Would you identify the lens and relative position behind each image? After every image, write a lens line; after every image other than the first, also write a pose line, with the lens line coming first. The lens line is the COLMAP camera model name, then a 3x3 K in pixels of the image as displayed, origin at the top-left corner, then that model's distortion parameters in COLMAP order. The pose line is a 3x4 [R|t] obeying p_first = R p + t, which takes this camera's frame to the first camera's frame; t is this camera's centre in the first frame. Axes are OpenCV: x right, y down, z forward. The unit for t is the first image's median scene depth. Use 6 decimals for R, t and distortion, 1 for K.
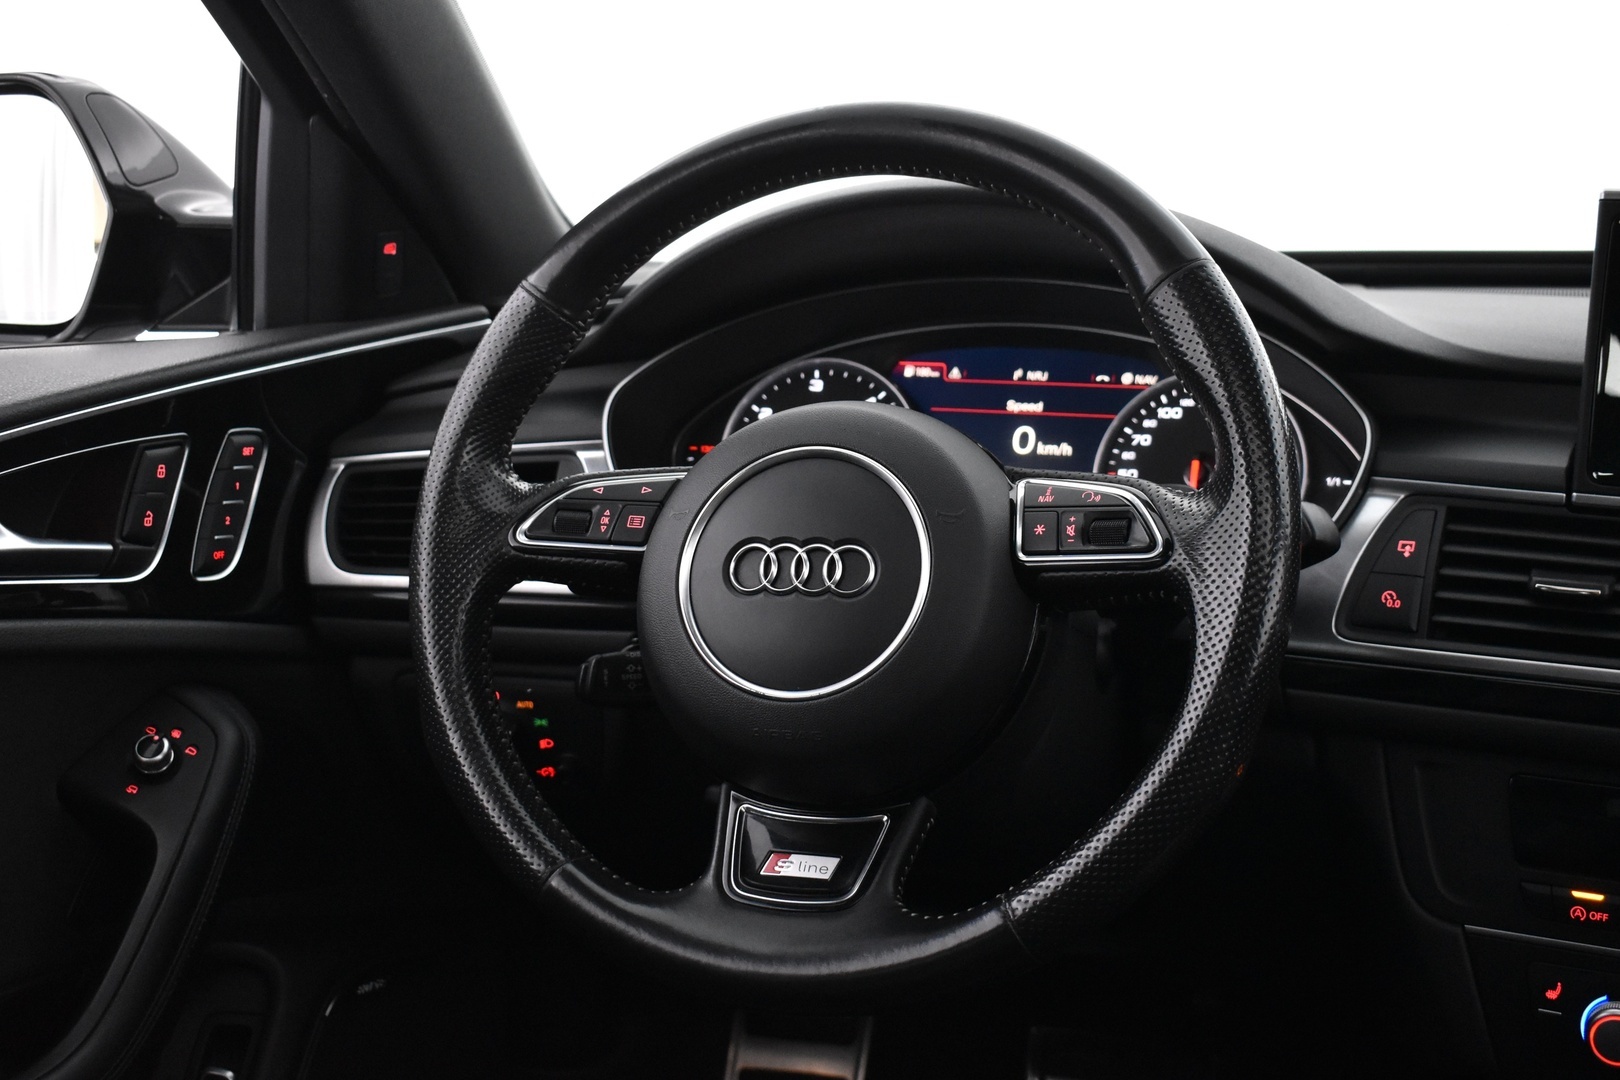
lens RADIAL K [[1946.2, 0, 807.9], [0, 1946.2, 539.3], [0, 0, 1]] dist [-0.067318, 0.000000]
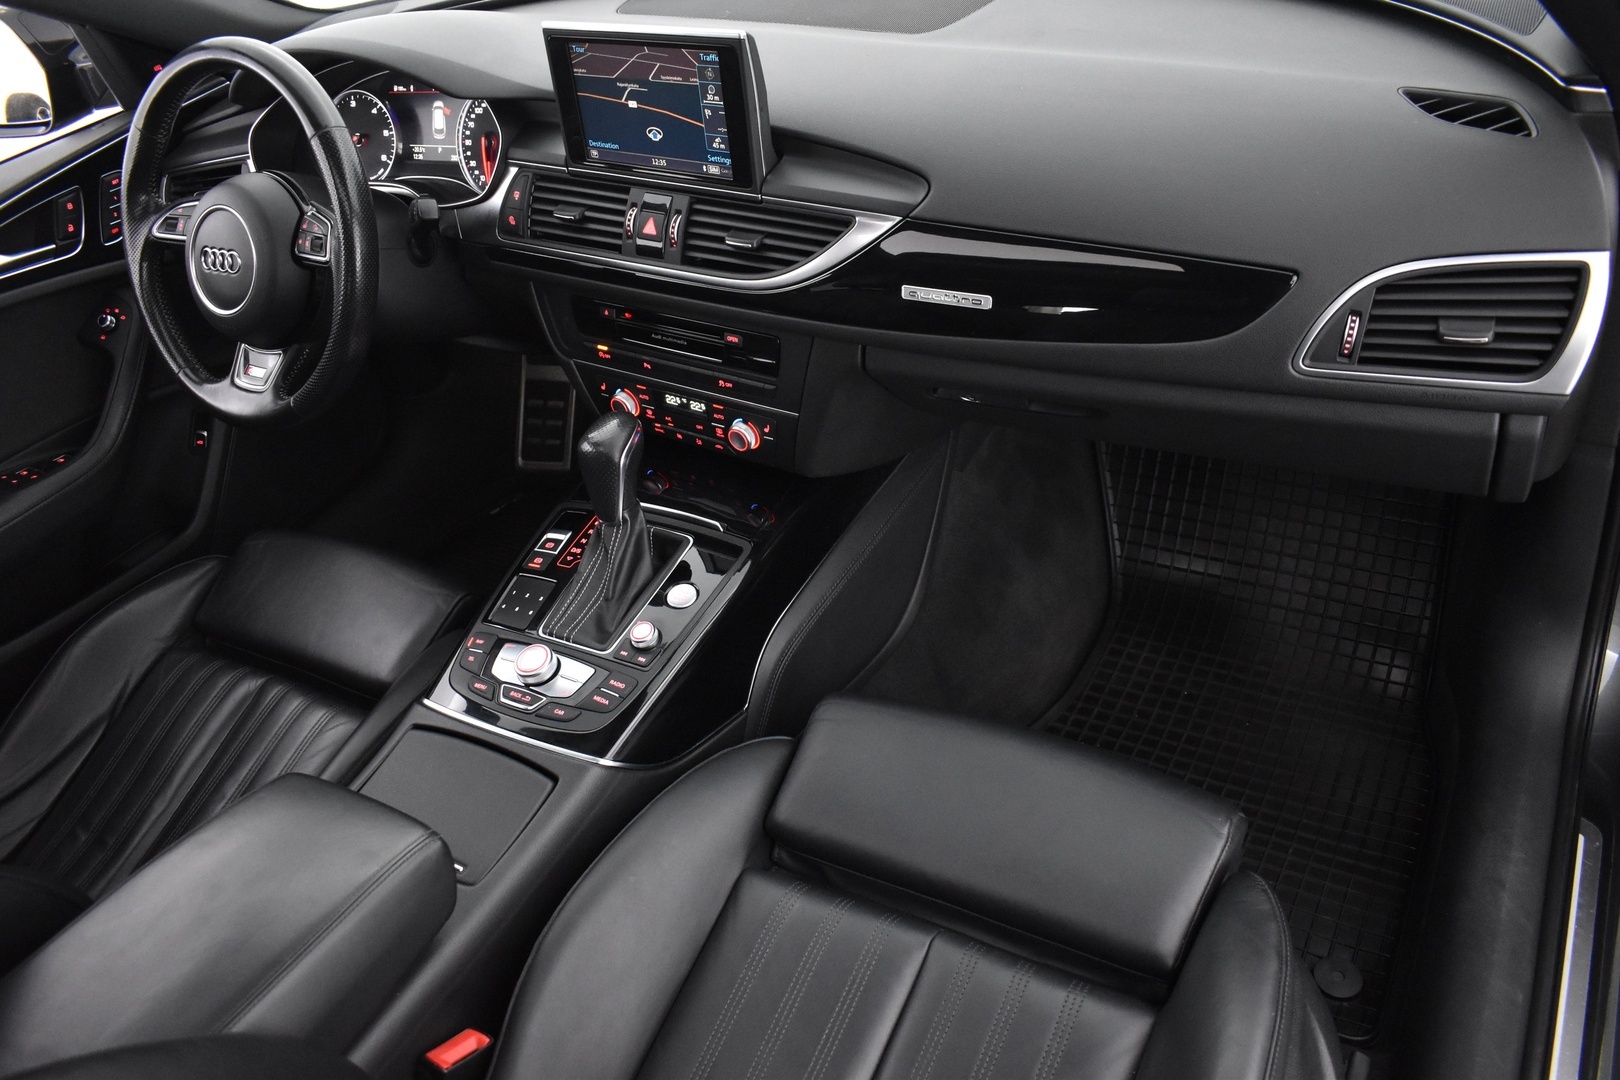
lens RADIAL K [[1264.3, 0, 796.3], [0, 1264.3, 541.4], [0, 0, 1]] dist [-0.104184, 0.022268]
pose [[0.977482, -0.041167, -0.206962, 0.766956], [0.131791, 0.885077, 0.446397, -0.203184], [0.164801, -0.463621, 0.870572, -0.302855]]
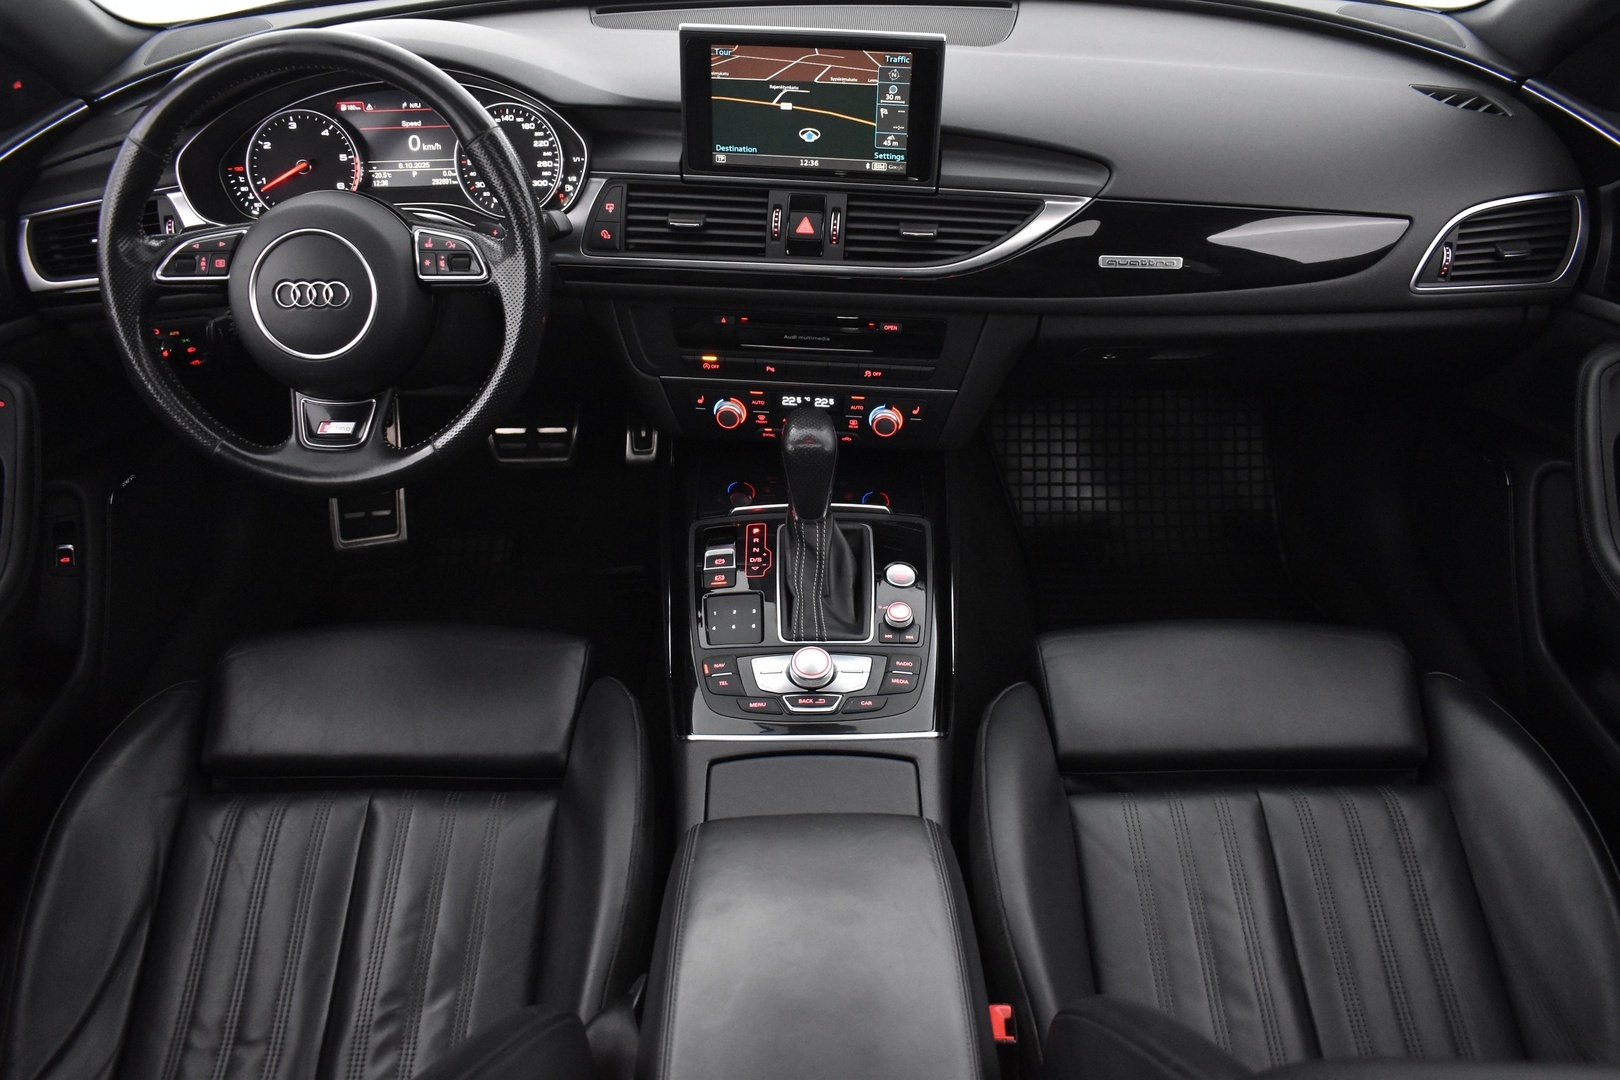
lens RADIAL K [[1264.3, 0, 807.1], [0, 1264.3, 539.5], [0, 0, 1]] dist [-0.104184, 0.022268]
pose [[0.927902, -0.226070, 0.296464, 0.023813], [0.071915, 0.888779, 0.452659, -0.232668], [-0.365823, -0.398703, 0.840957, -0.295522]]
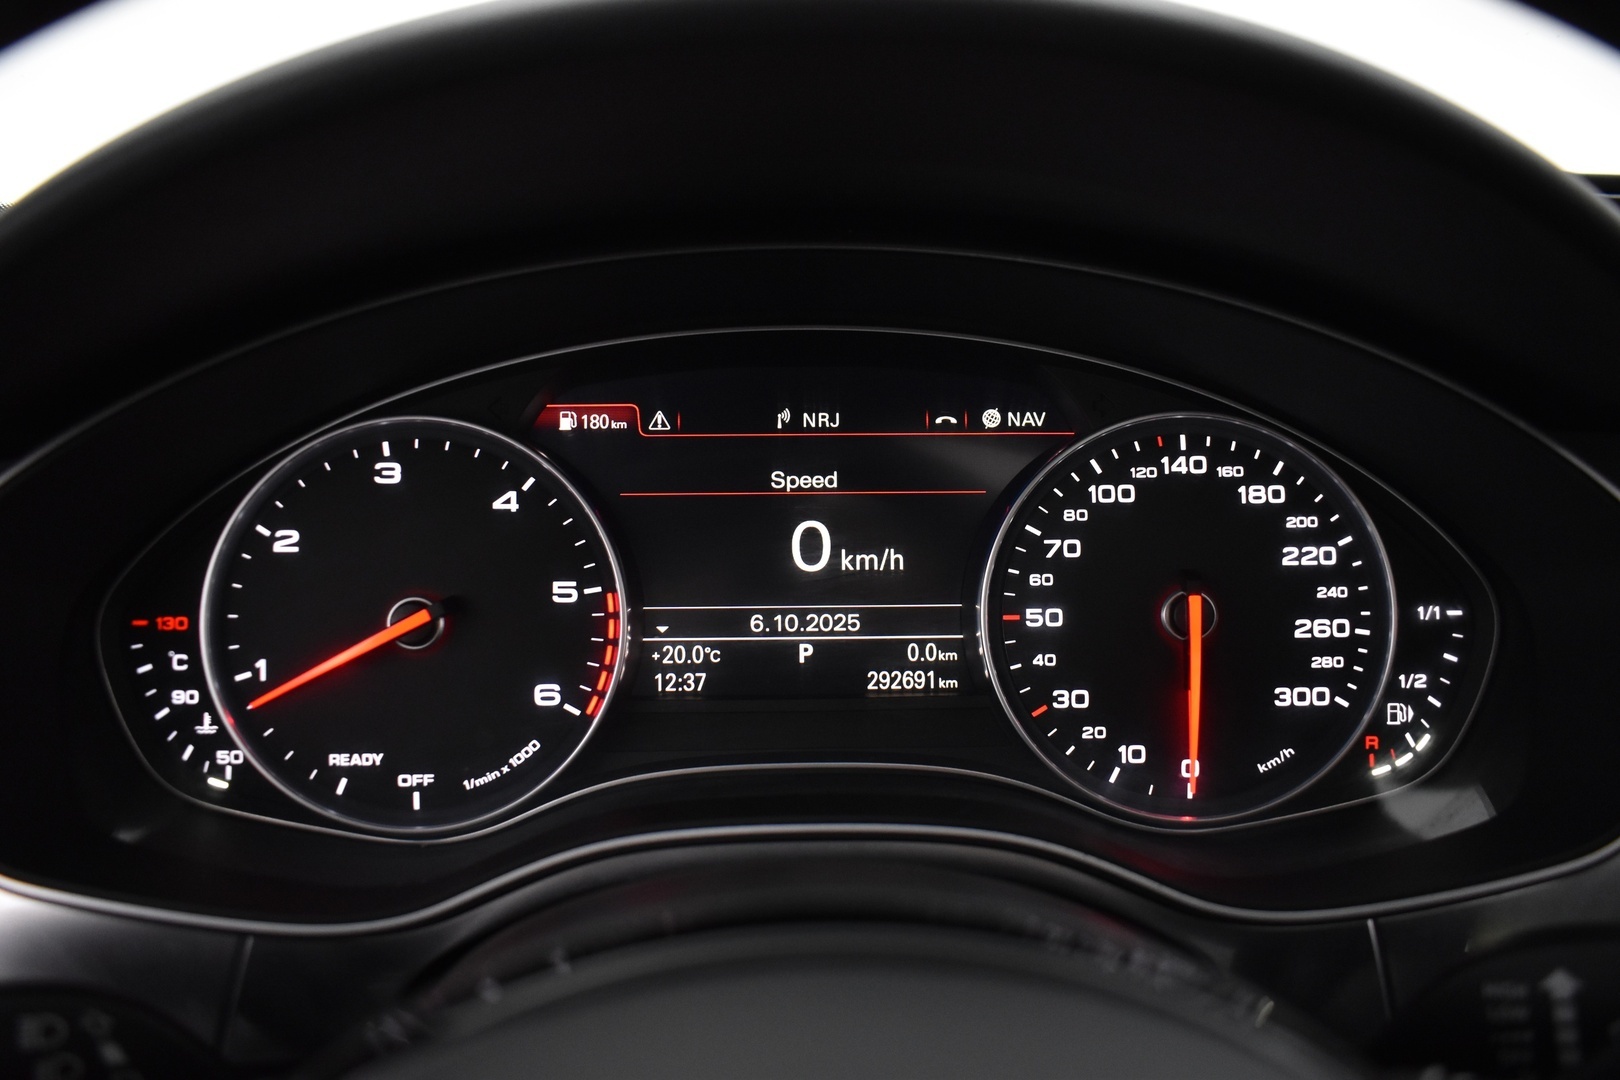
lens RADIAL K [[1264.3, 0, 817.0], [0, 1264.3, 540.0], [0, 0, 1]] dist [-0.104184, 0.022268]
pose [[0.919914, -0.122106, 0.372624, -0.016518], [0.066845, 0.985203, 0.157820, -0.111633], [-0.386381, -0.120272, 0.914464, 0.713695]]
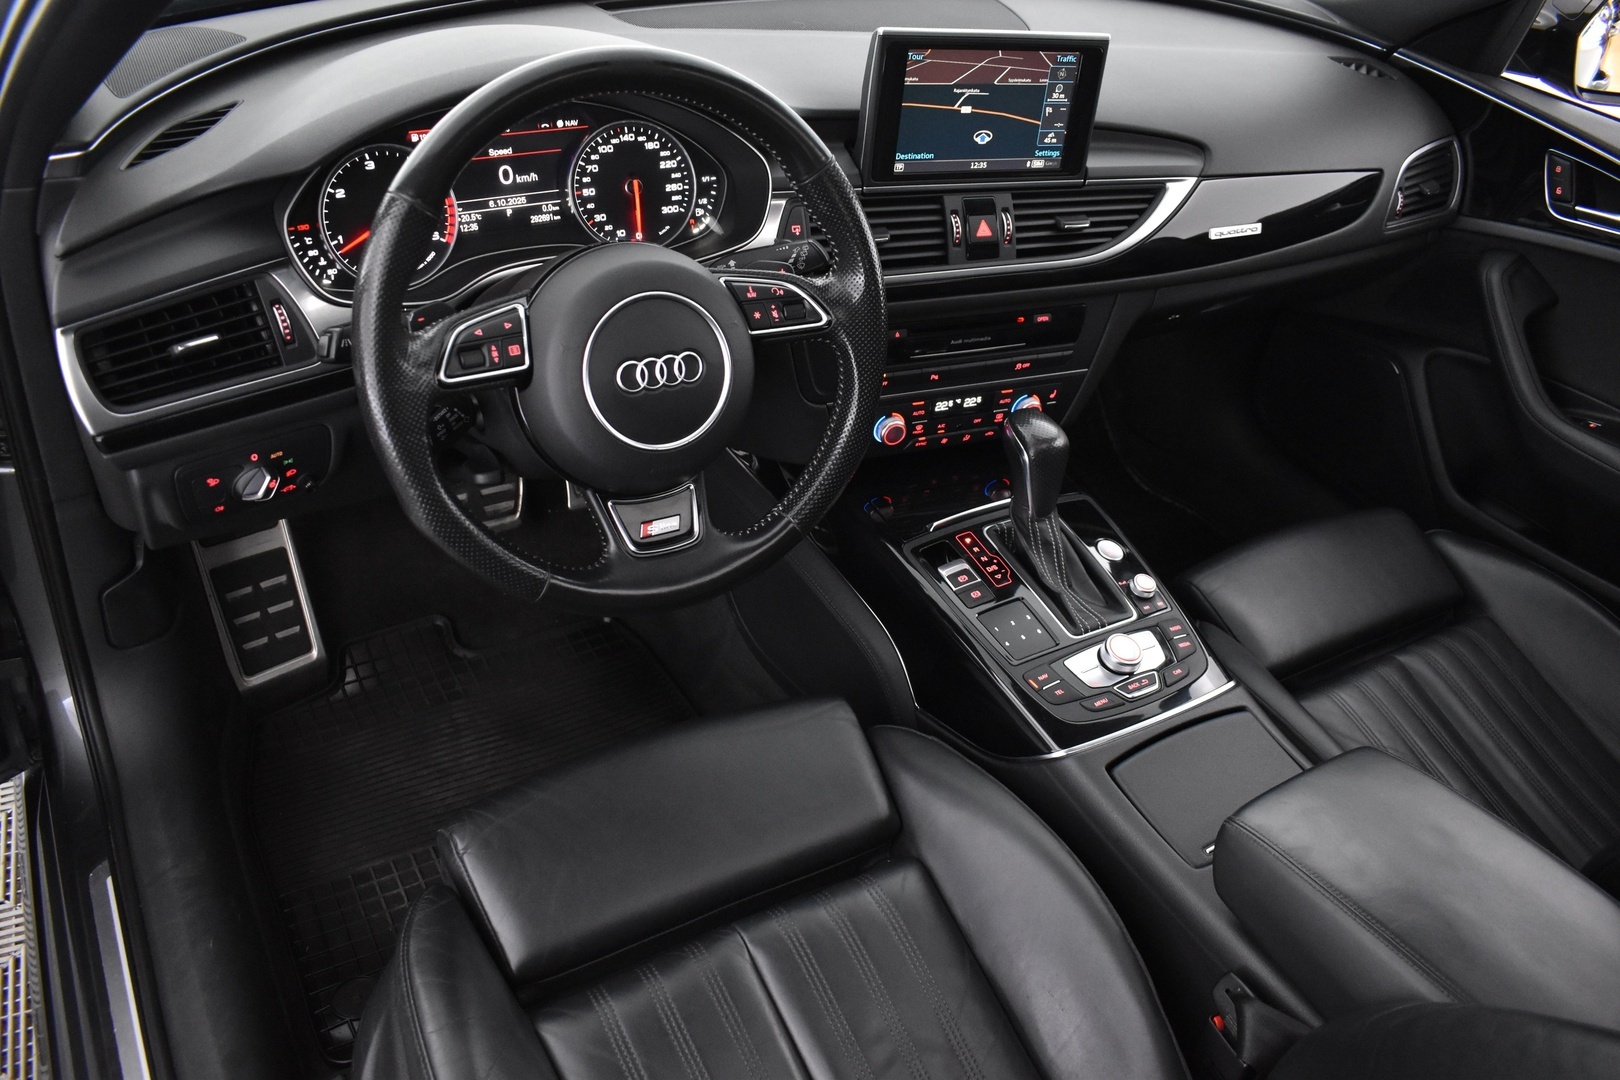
lens RADIAL K [[1264.3, 0, 813.8], [0, 1264.3, 539.4], [0, 0, 1]] dist [-0.104184, 0.022268]
pose [[0.612193, -0.418330, 0.670984, -0.541644], [0.031521, 0.860823, 0.507927, -0.307441], [-0.790079, -0.289800, 0.540176, 0.203475]]
